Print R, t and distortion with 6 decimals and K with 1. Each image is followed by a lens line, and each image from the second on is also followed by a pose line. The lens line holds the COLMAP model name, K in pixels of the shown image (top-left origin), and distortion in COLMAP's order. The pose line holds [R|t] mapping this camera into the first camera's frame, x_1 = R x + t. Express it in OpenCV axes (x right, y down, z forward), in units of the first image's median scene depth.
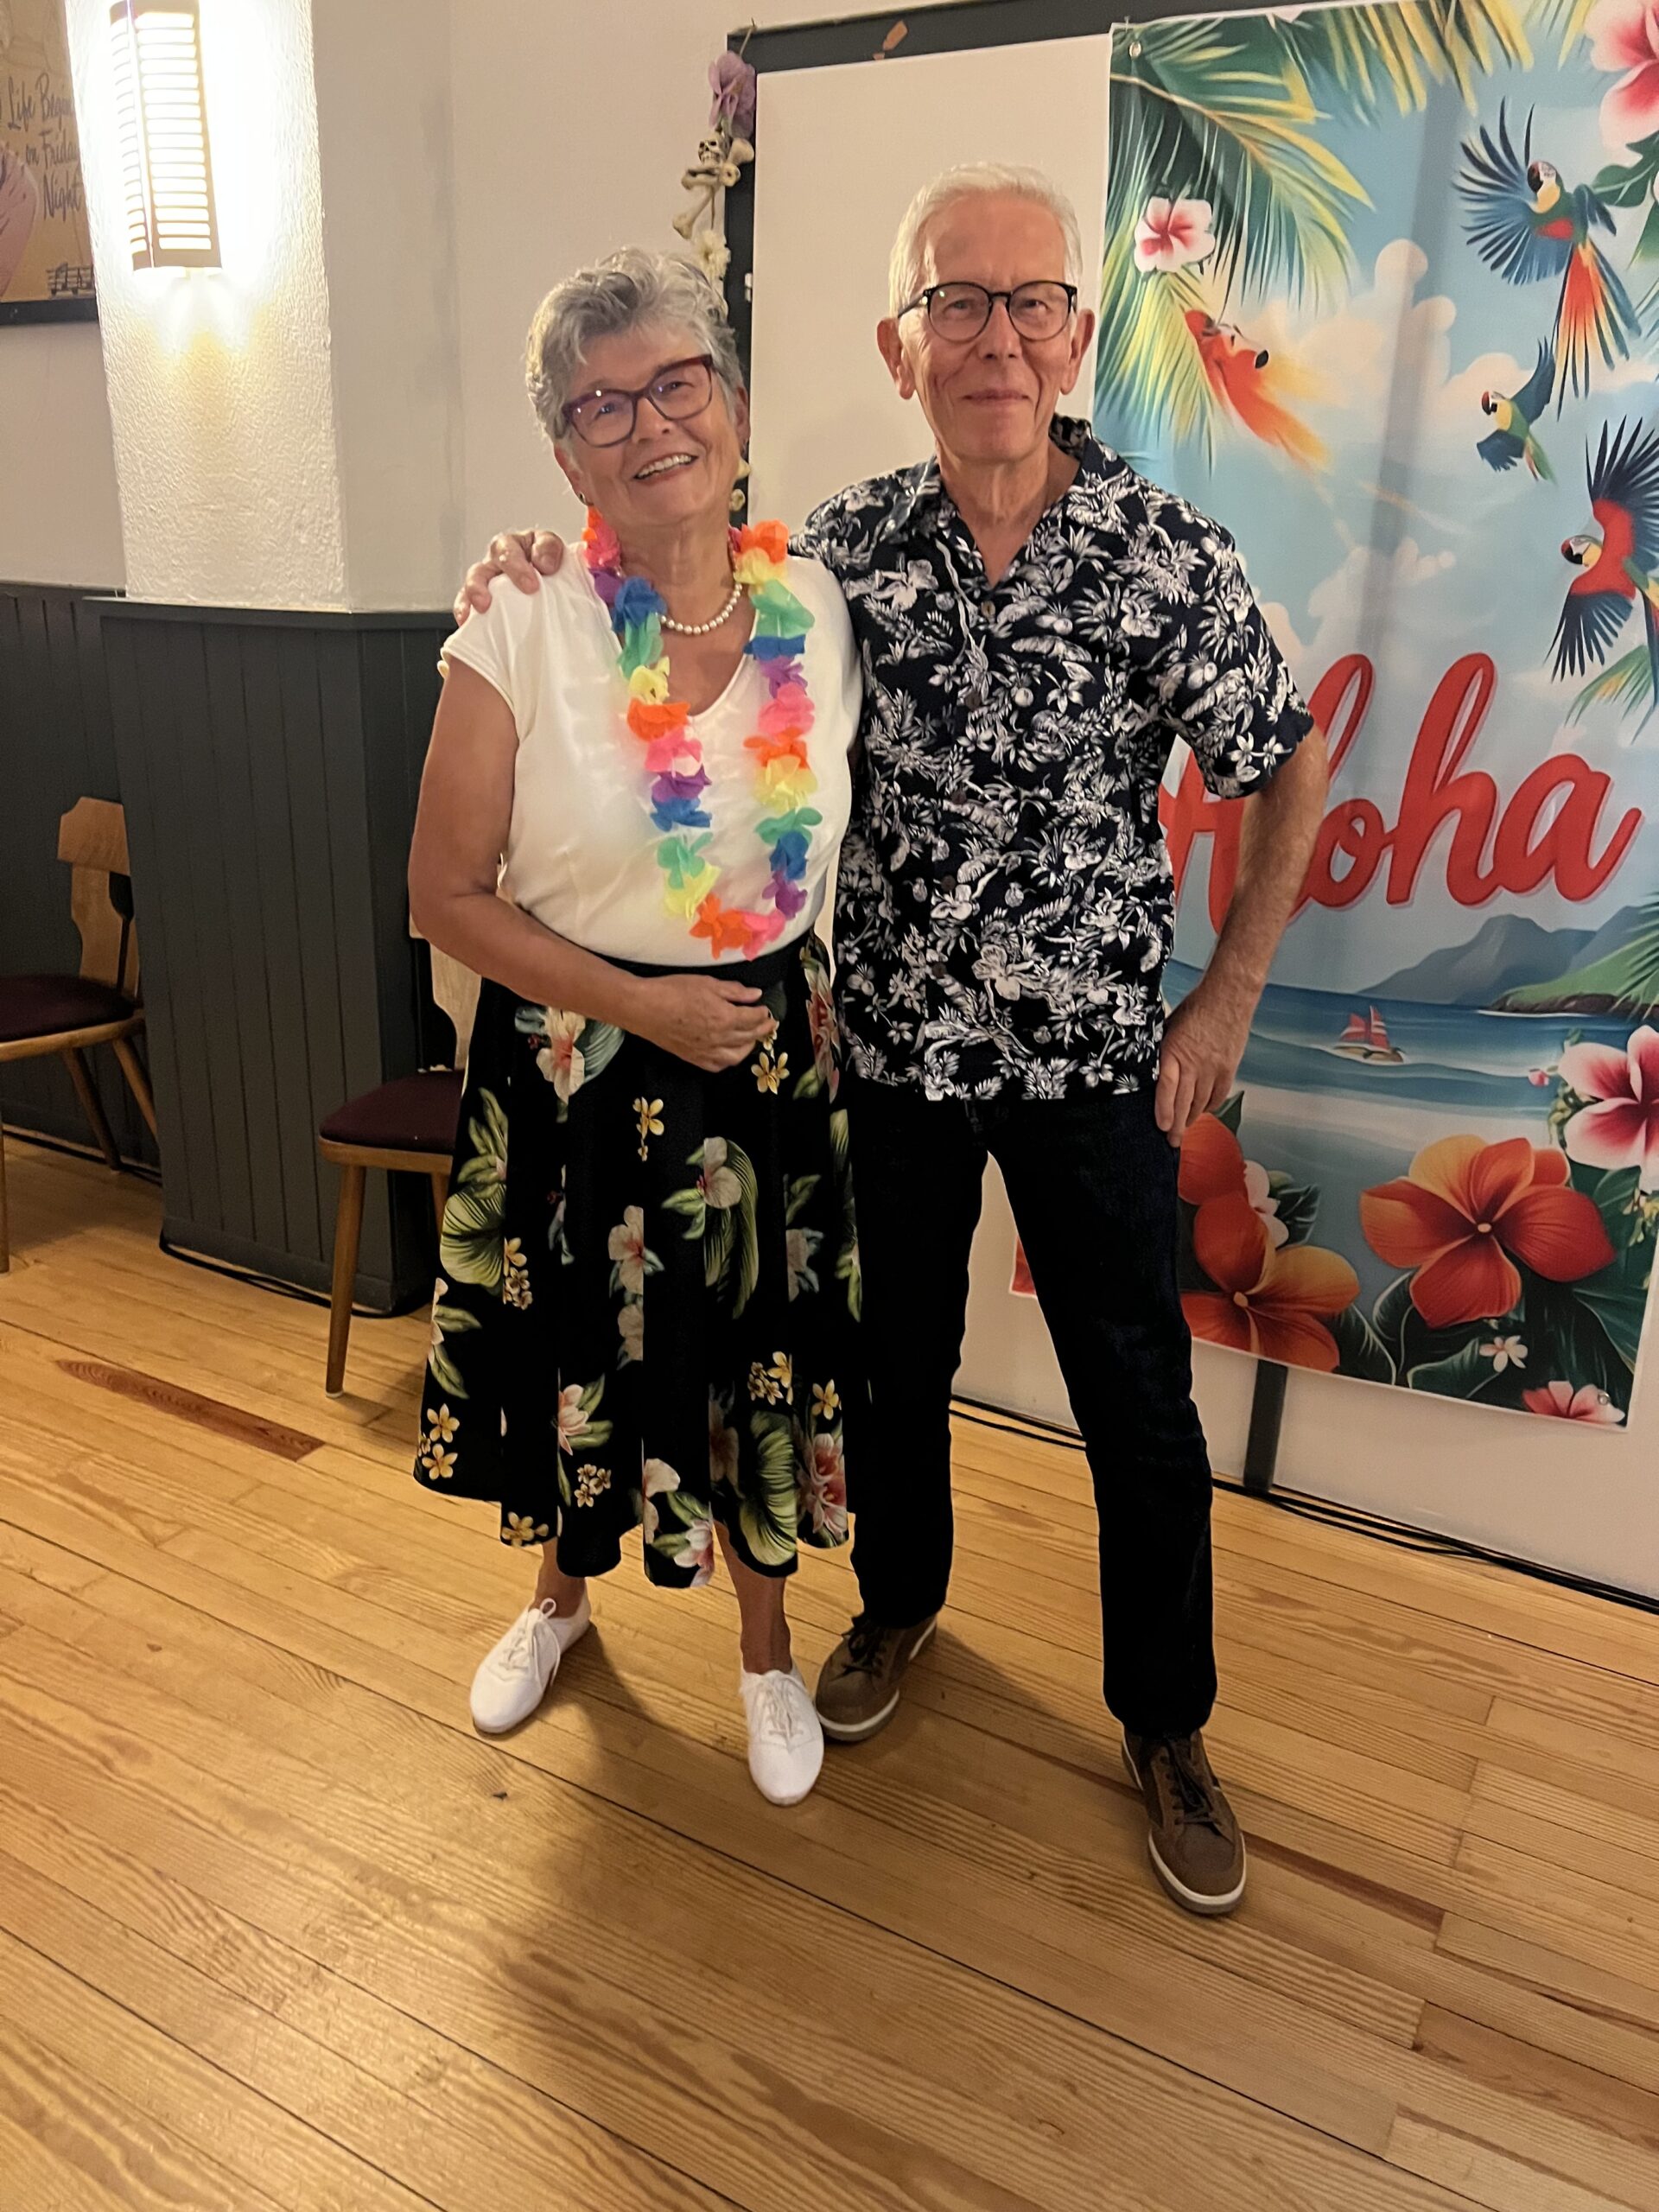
lens RADIAL K [[1655.0, 0, 816.7], [0, 1655.0, 1121.3], [0, 0, 1]] dist [0.047340, -0.050588]
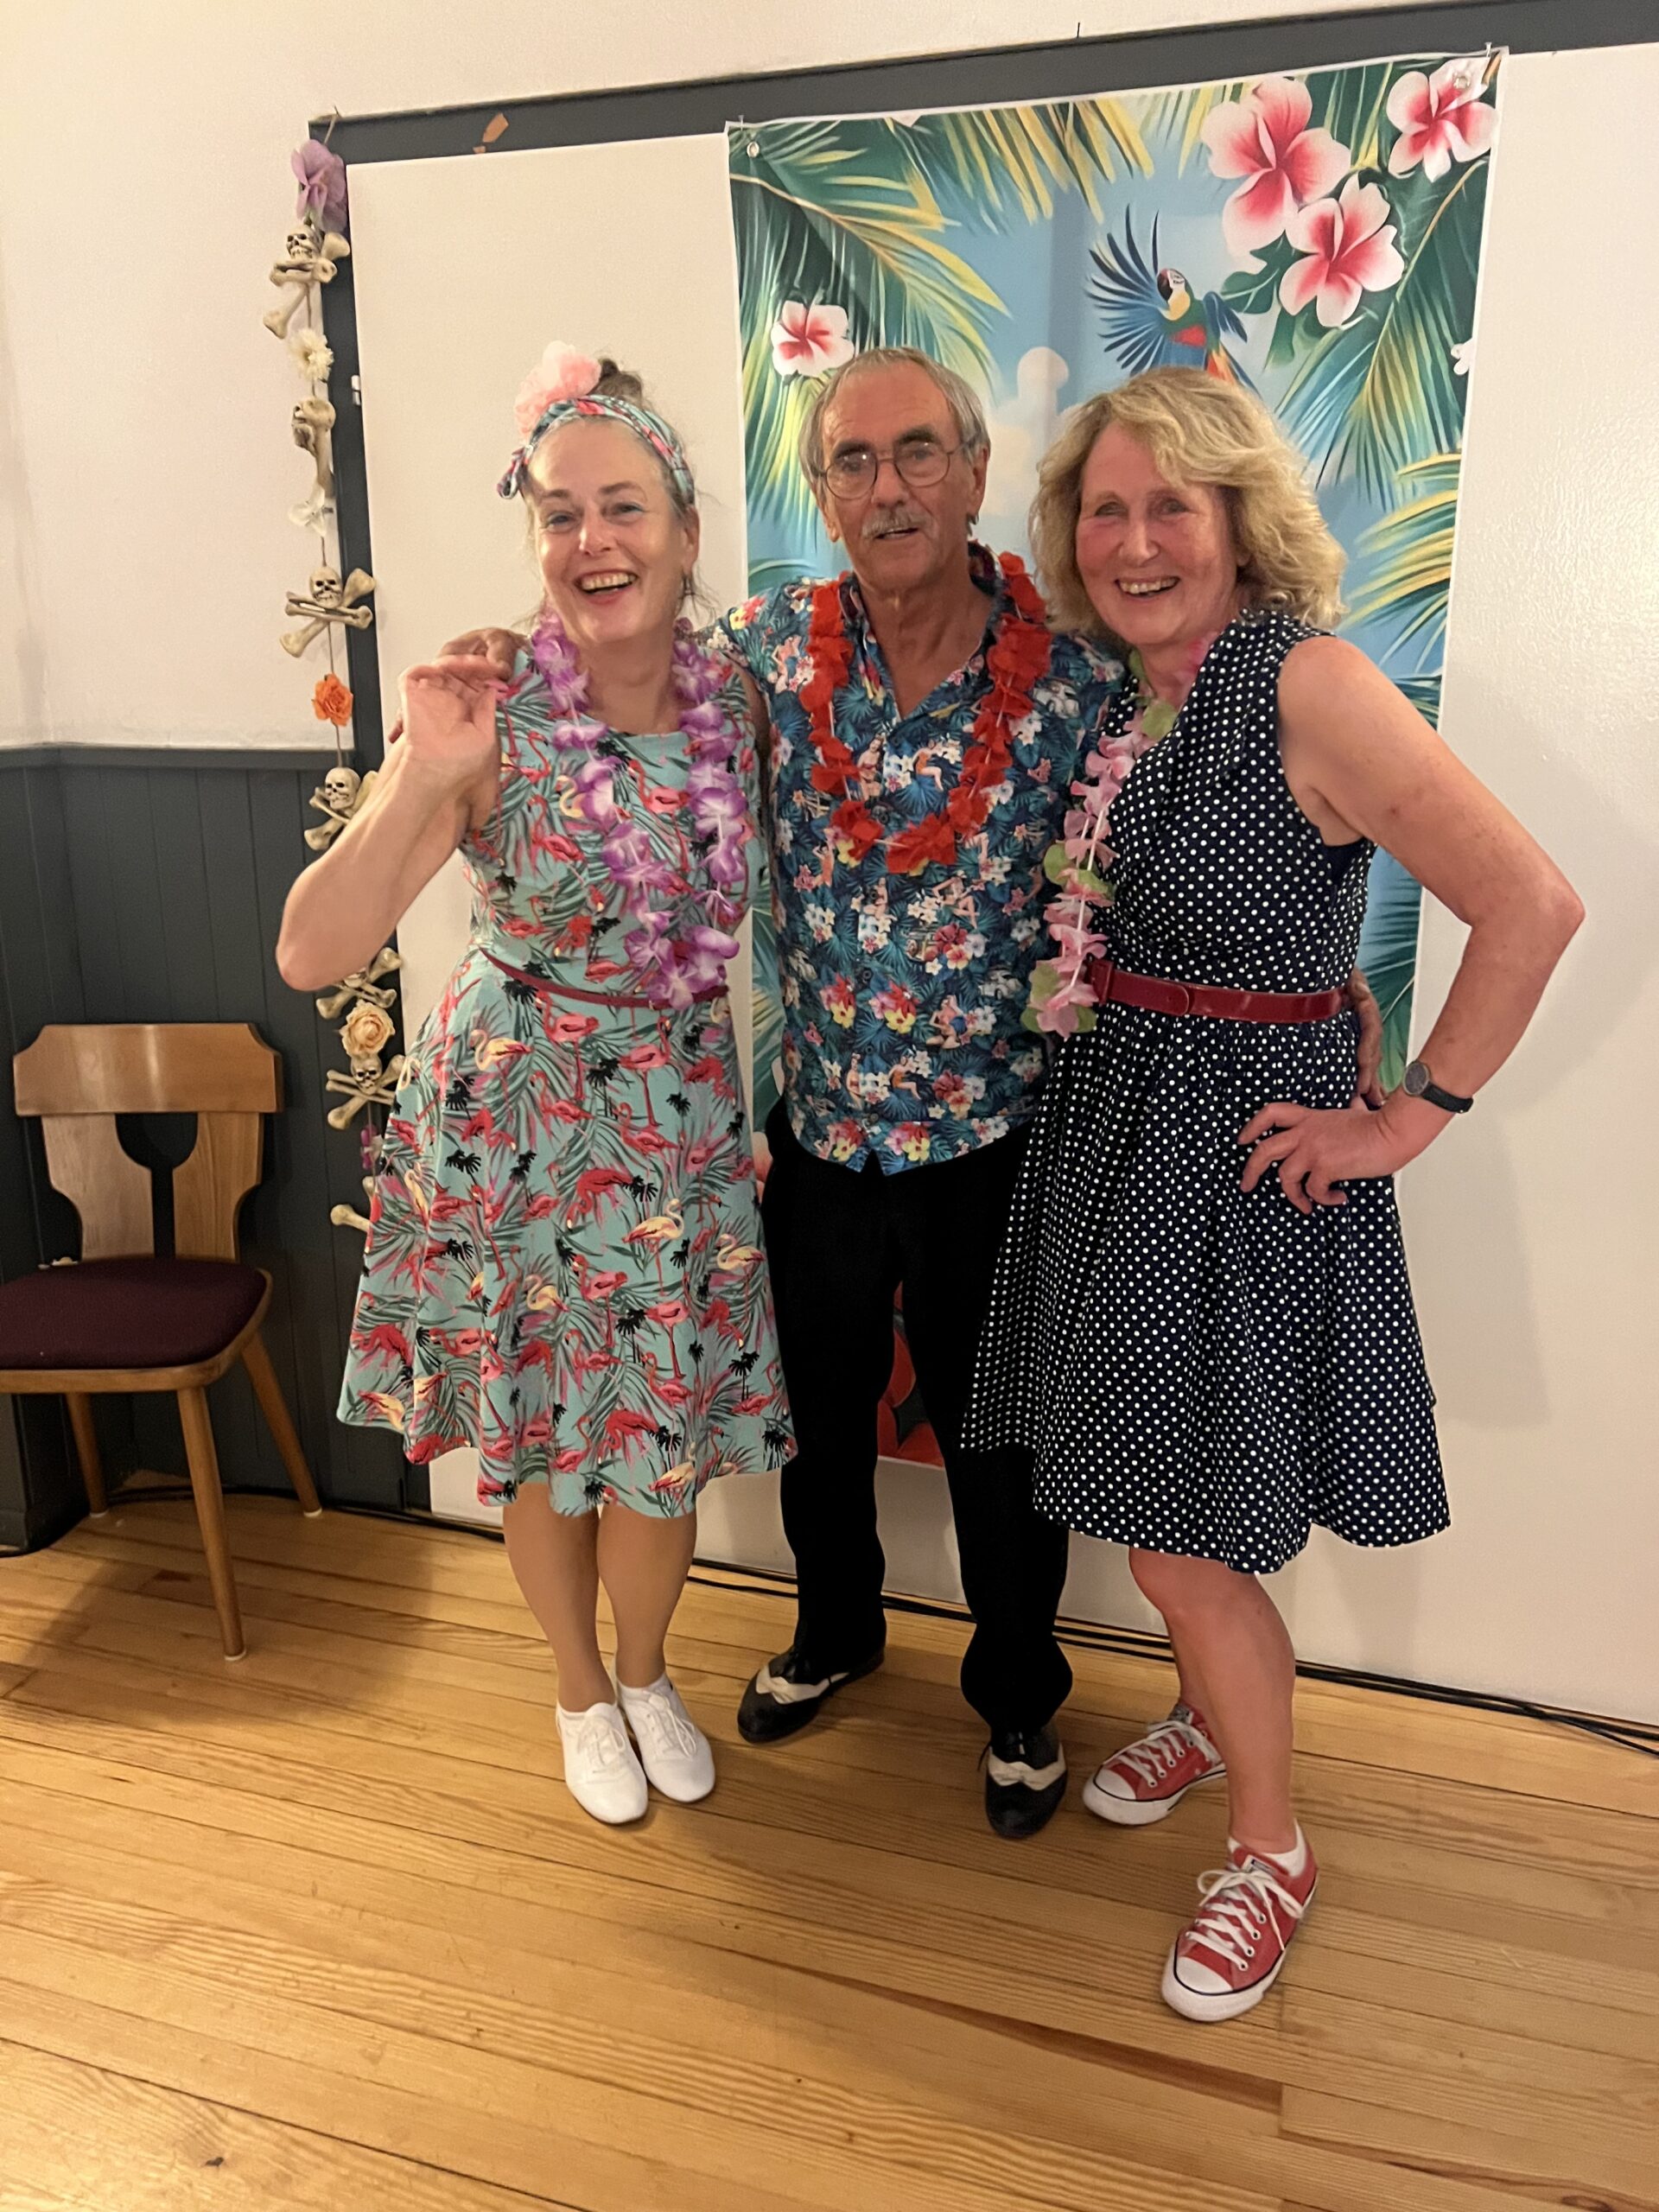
lens RADIAL K [[1655.0, 0, 809.1], [0, 1655.0, 1121.2], [0, 0, 1]] dist [0.047340, -0.050588]
pose [[0.975956, -0.088436, 0.199219, -0.018603], [0.097810, 0.994491, -0.037692, -0.045785], [-0.194788, 0.056271, 0.979230, 0.083562]]
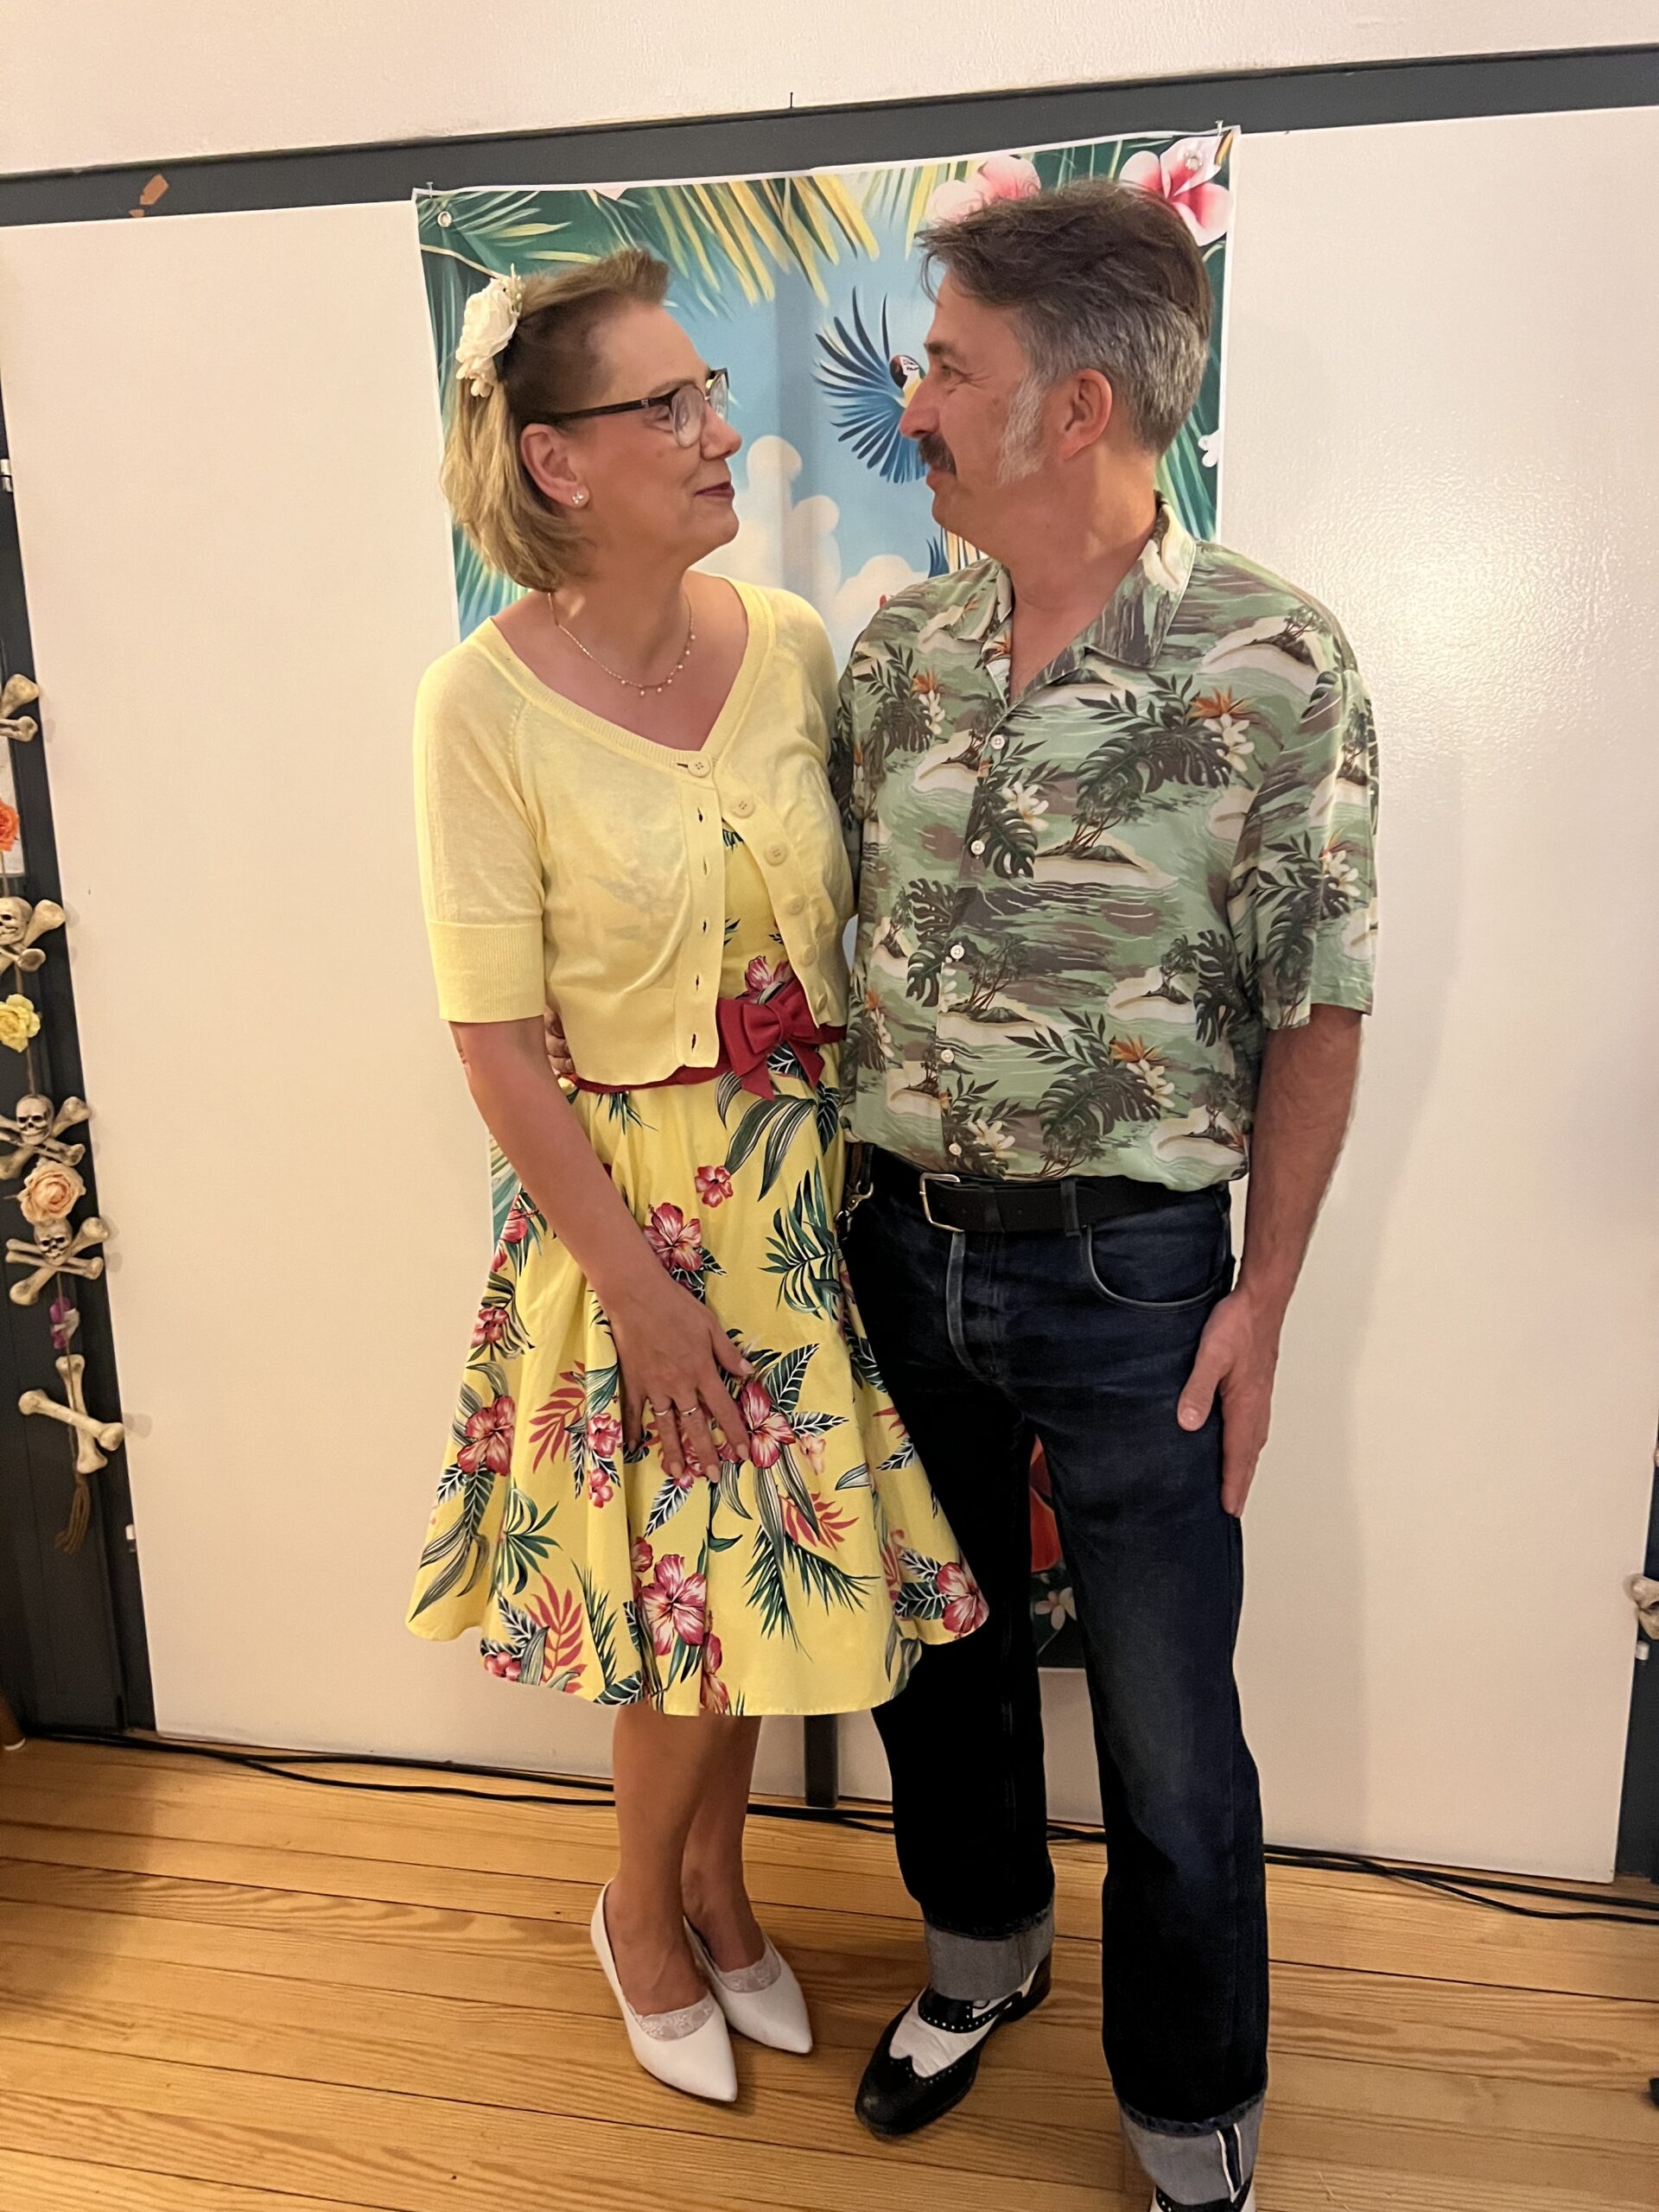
lens RADIAL K [[1655.0, 0, 826.6], [0, 1655.0, 1094.2], [0, 0, 1]] dist [0.047340, -0.050588]
pose [[0.939308, -0.123654, 0.320016, 0.041476], [0.152506, 0.986054, -0.066626, -0.101446], [-0.307315, 0.111387, 0.945067, 0.163865]]
